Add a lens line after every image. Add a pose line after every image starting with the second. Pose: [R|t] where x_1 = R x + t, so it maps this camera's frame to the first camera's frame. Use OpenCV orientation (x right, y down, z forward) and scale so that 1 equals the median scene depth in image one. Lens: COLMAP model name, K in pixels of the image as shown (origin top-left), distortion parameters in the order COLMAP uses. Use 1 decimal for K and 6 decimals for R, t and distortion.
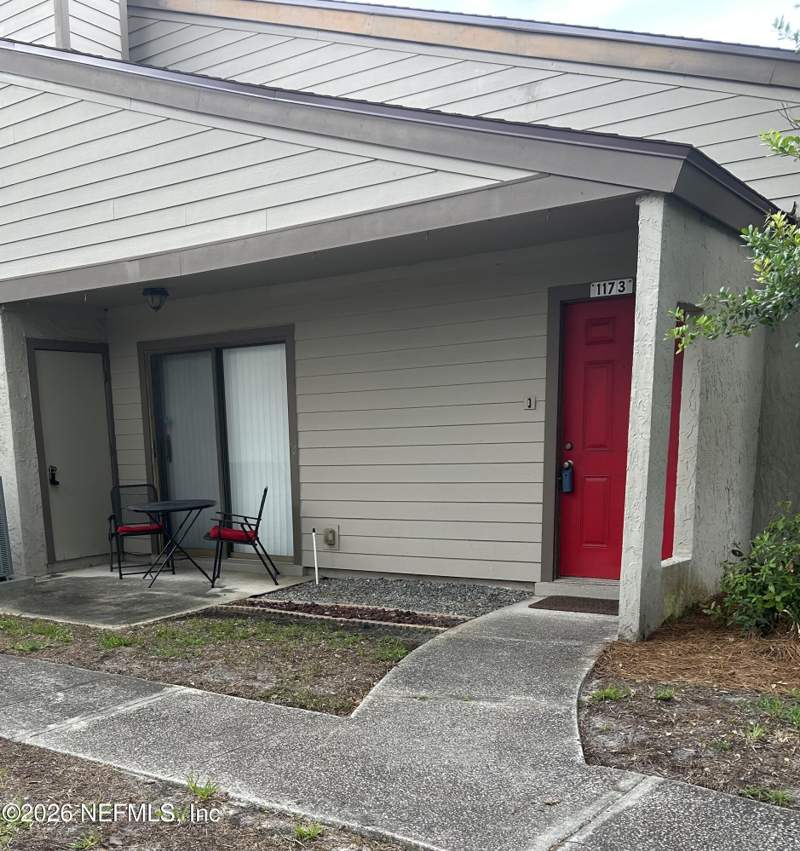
lens RADIAL K [[968.2, 0, 400.0], [0, 968.2, 425.5], [0, 0, 1]] dist [0.000639, 0.000186]
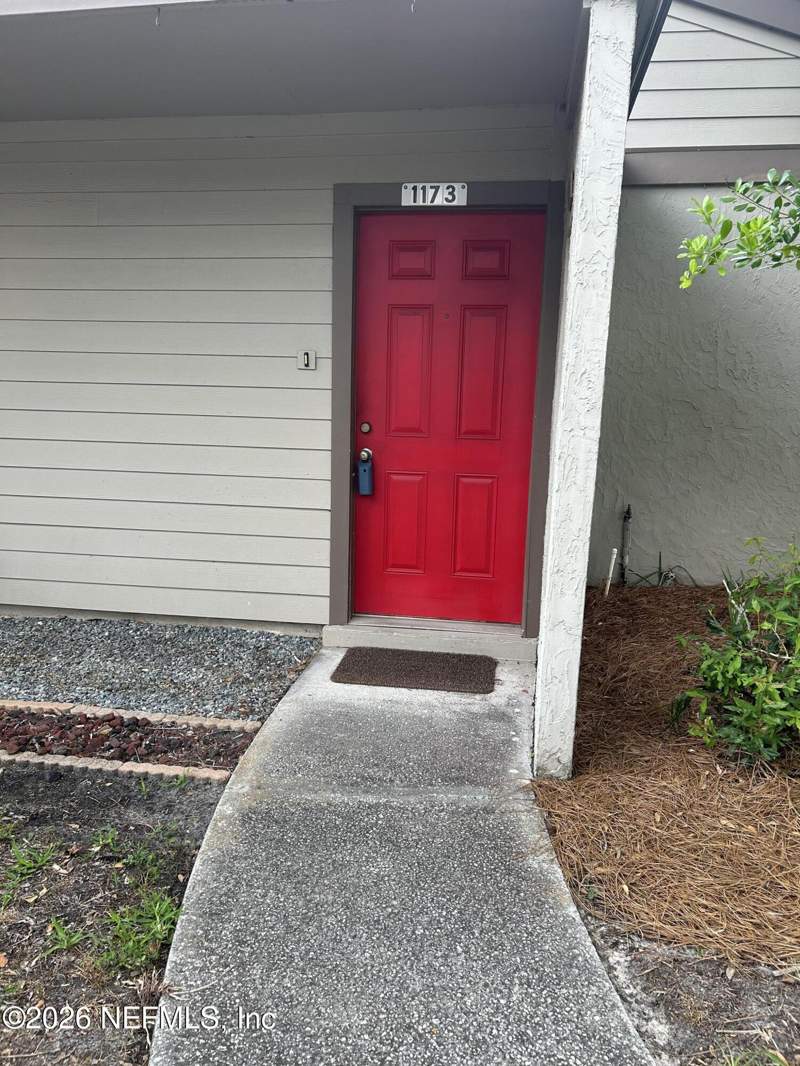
lens RADIAL K [[686.3, 0, 402.8], [0, 686.3, 526.6], [0, 0, 1]] dist [0.030440, -0.001555]
pose [[0.890457, -0.032889, 0.453877, -0.029472], [-0.061254, 0.979646, 0.191161, -0.005139], [-0.450925, -0.198022, 0.870318, 0.549683]]
